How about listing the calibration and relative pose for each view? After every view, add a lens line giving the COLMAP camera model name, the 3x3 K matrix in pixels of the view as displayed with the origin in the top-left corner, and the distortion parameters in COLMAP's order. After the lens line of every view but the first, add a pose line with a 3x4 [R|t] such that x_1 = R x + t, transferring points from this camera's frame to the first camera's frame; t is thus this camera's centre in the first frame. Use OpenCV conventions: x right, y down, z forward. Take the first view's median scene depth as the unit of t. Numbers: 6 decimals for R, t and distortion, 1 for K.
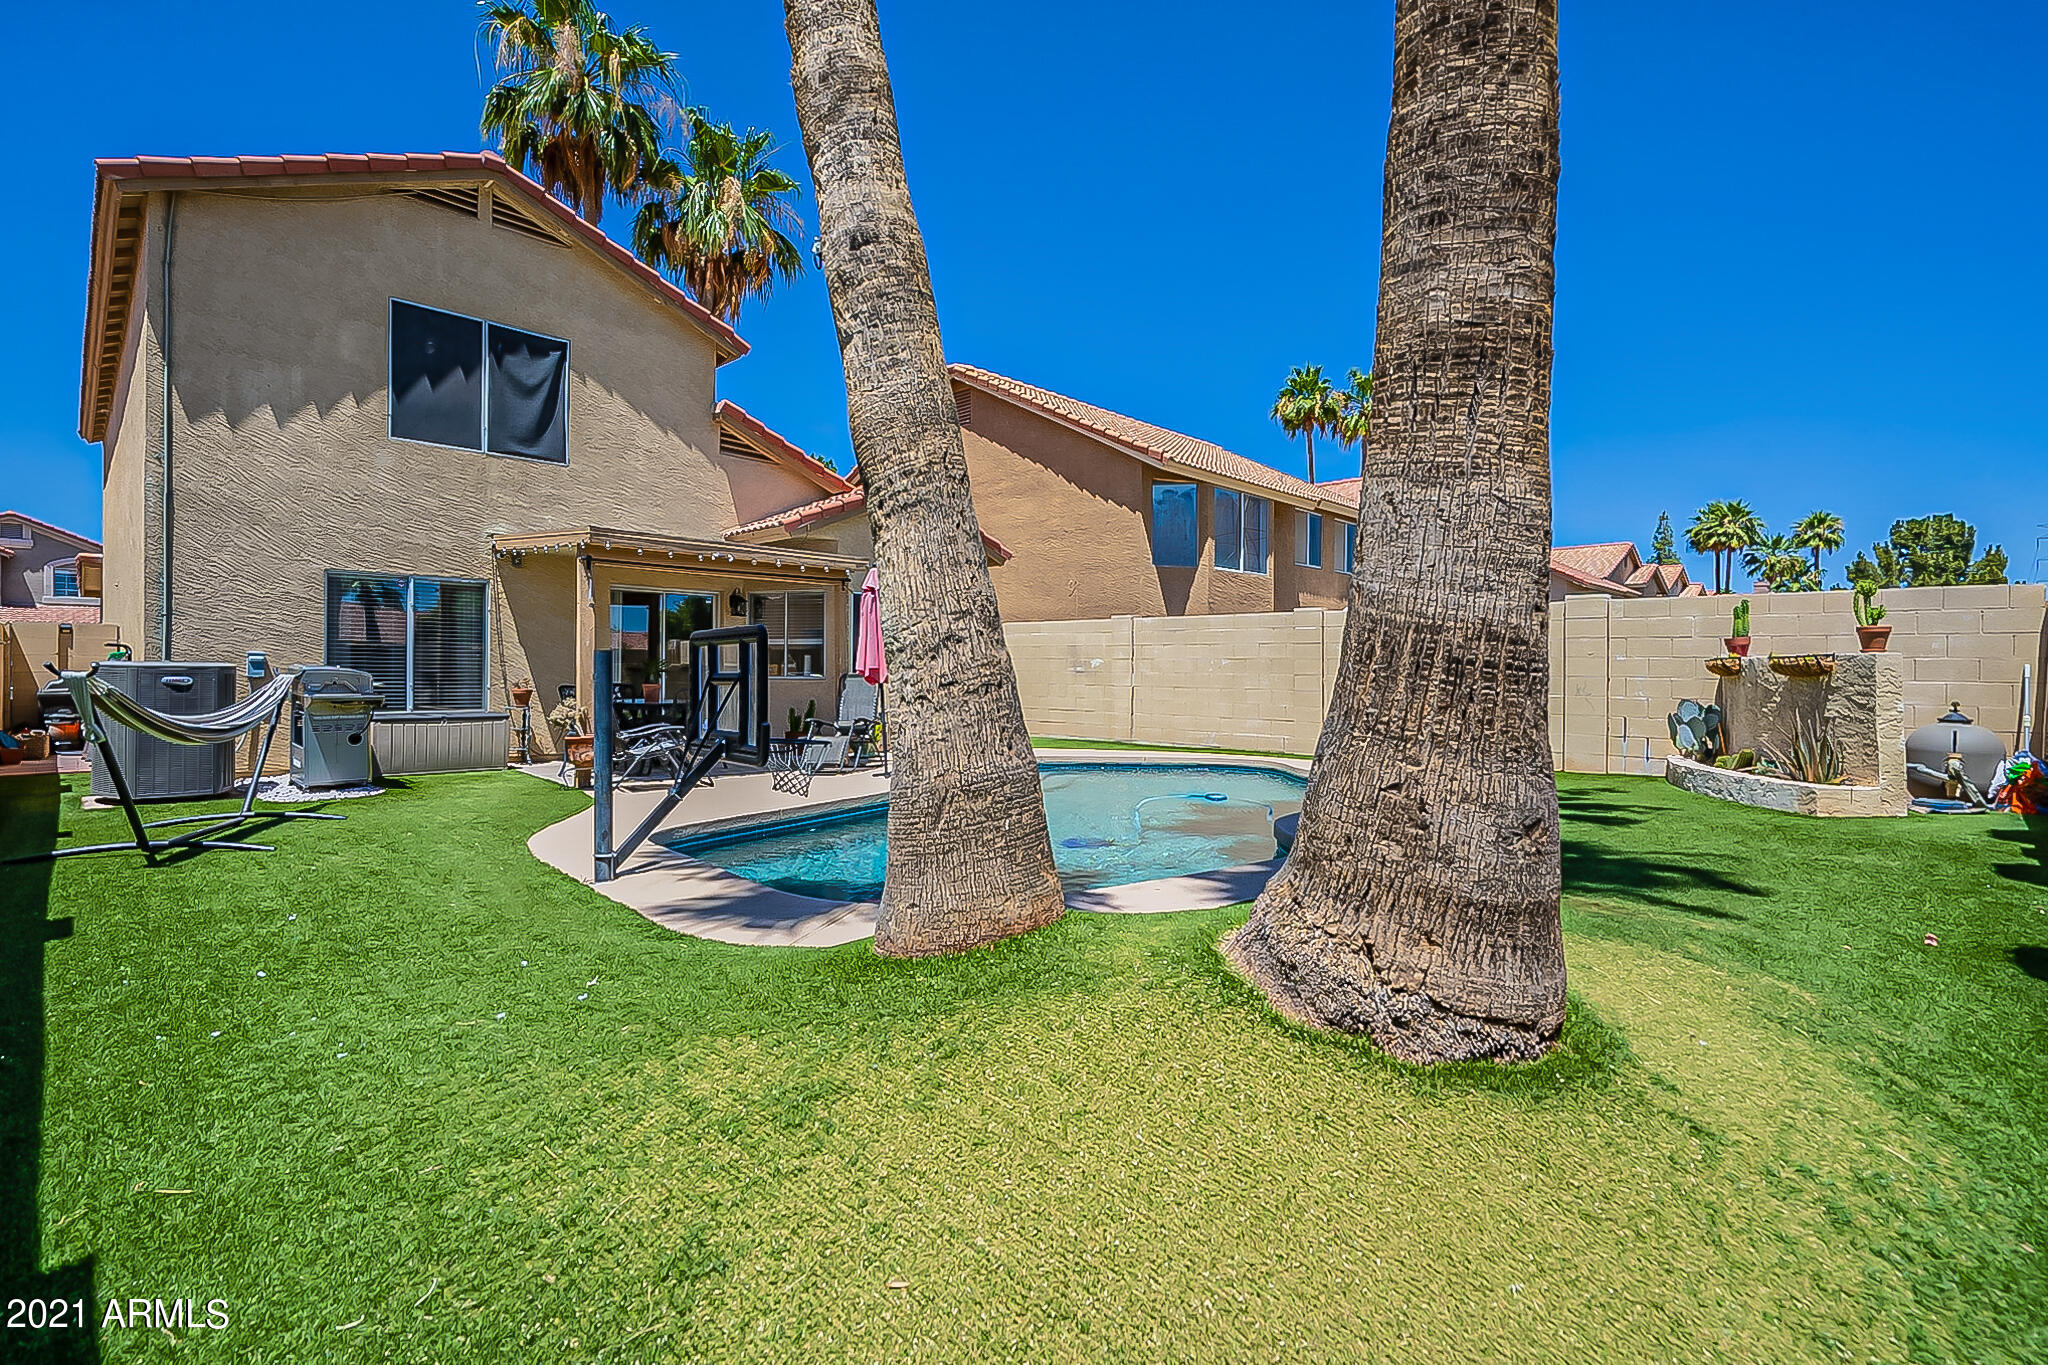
lens RADIAL K [[941.6, 0, 1022.8], [0, 941.6, 677.2], [0, 0, 1]] dist [-0.001171, 0.000223]
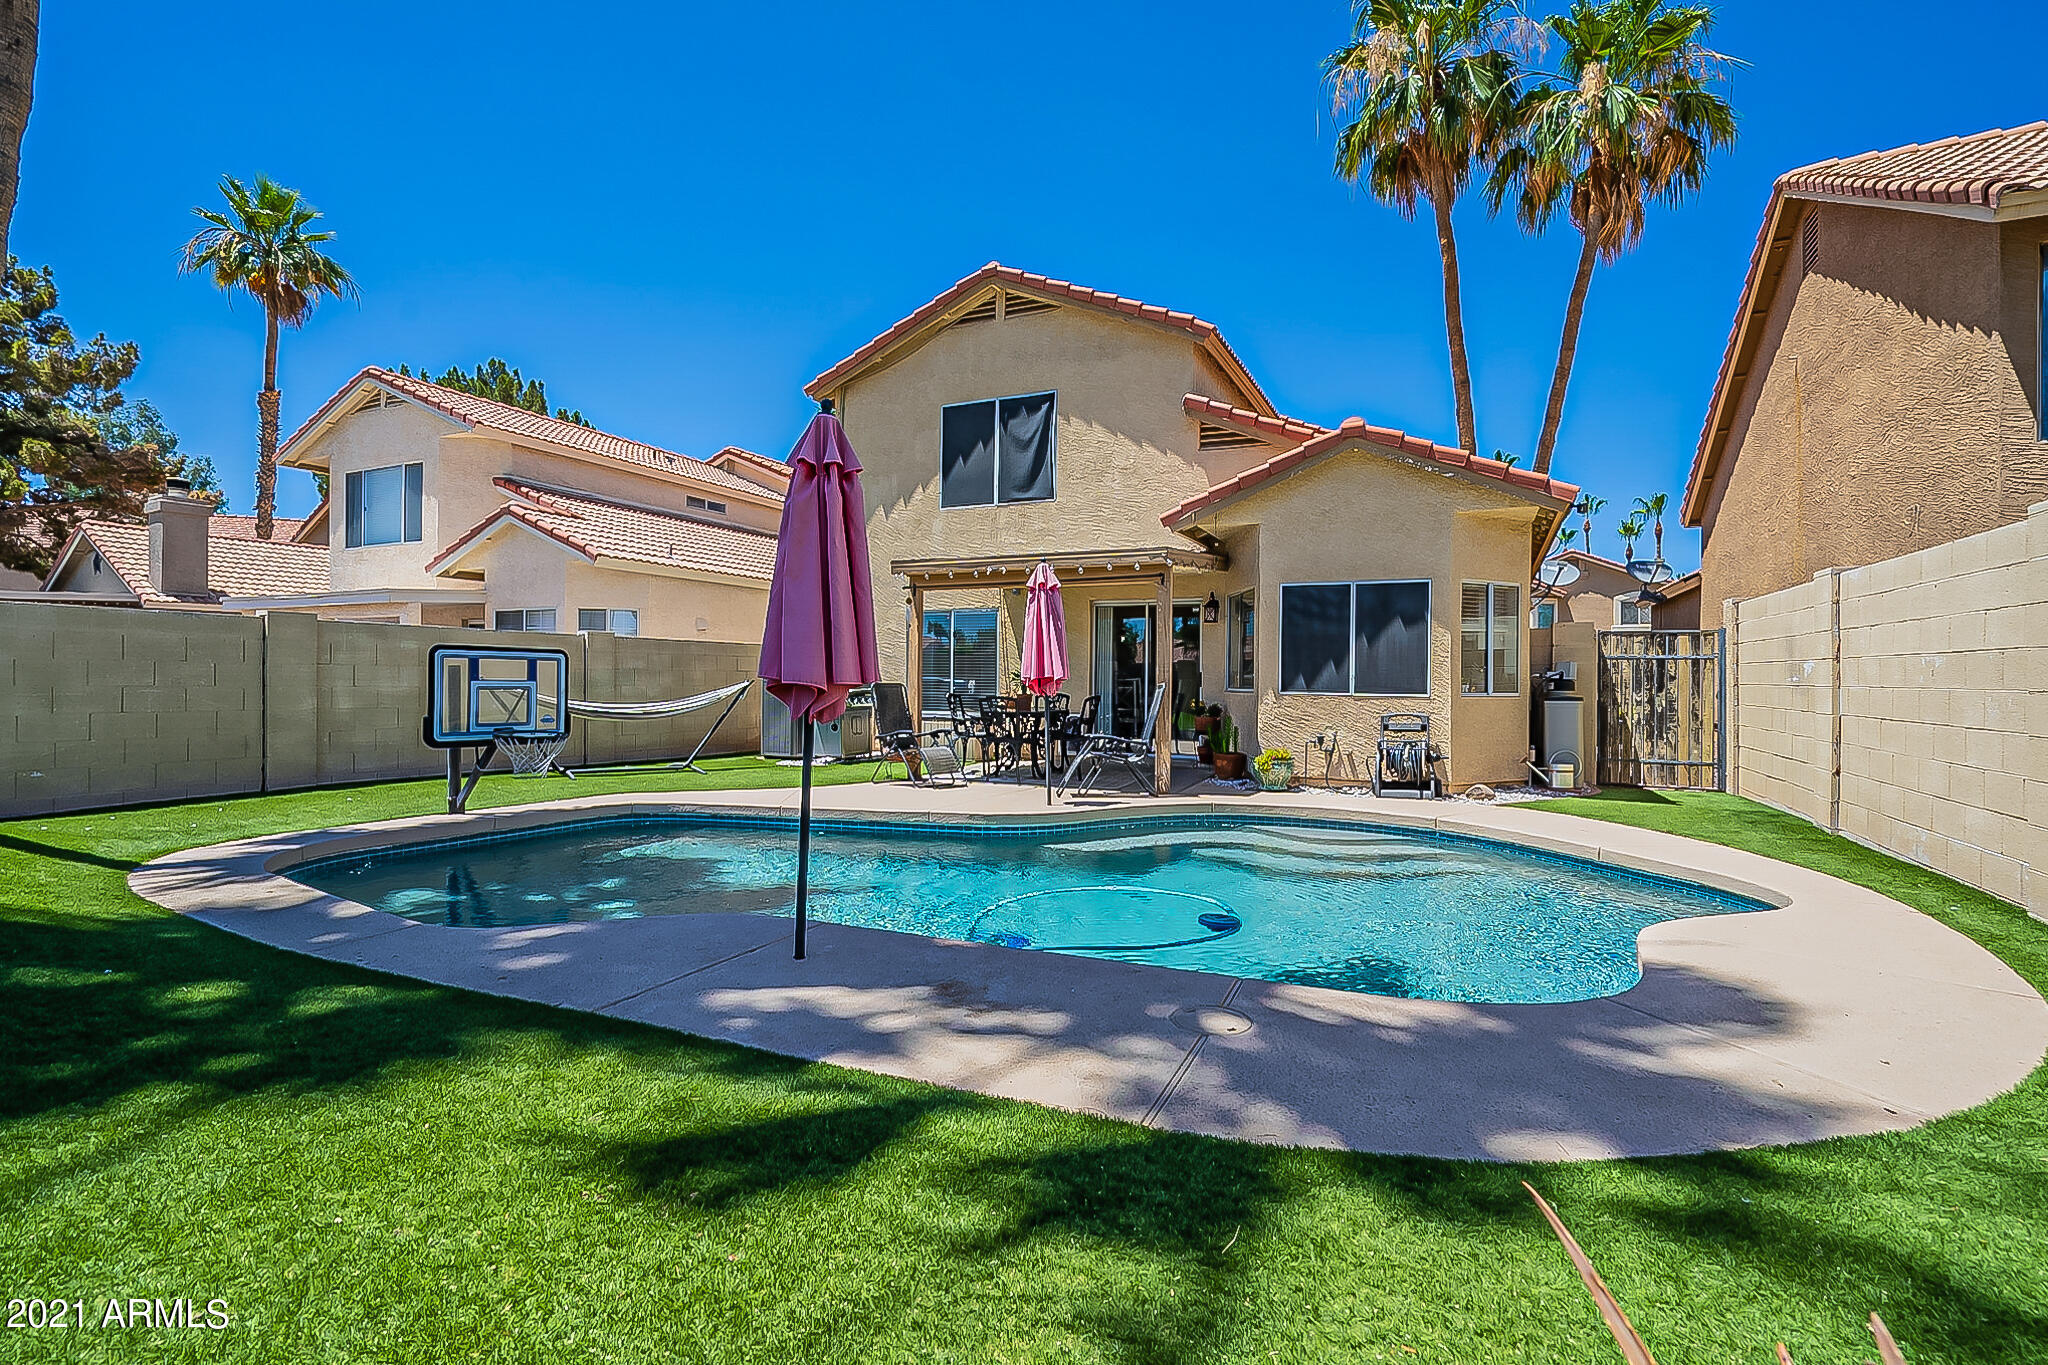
lens RADIAL K [[941.6, 0, 1022.8], [0, 941.6, 677.2], [0, 0, 1]] dist [-0.001171, 0.000223]
pose [[0.328436, -0.005562, -0.944510, 0.596735], [-0.010101, 0.999905, -0.009400, -0.001322], [0.944472, 0.012628, 0.328349, 0.621777]]
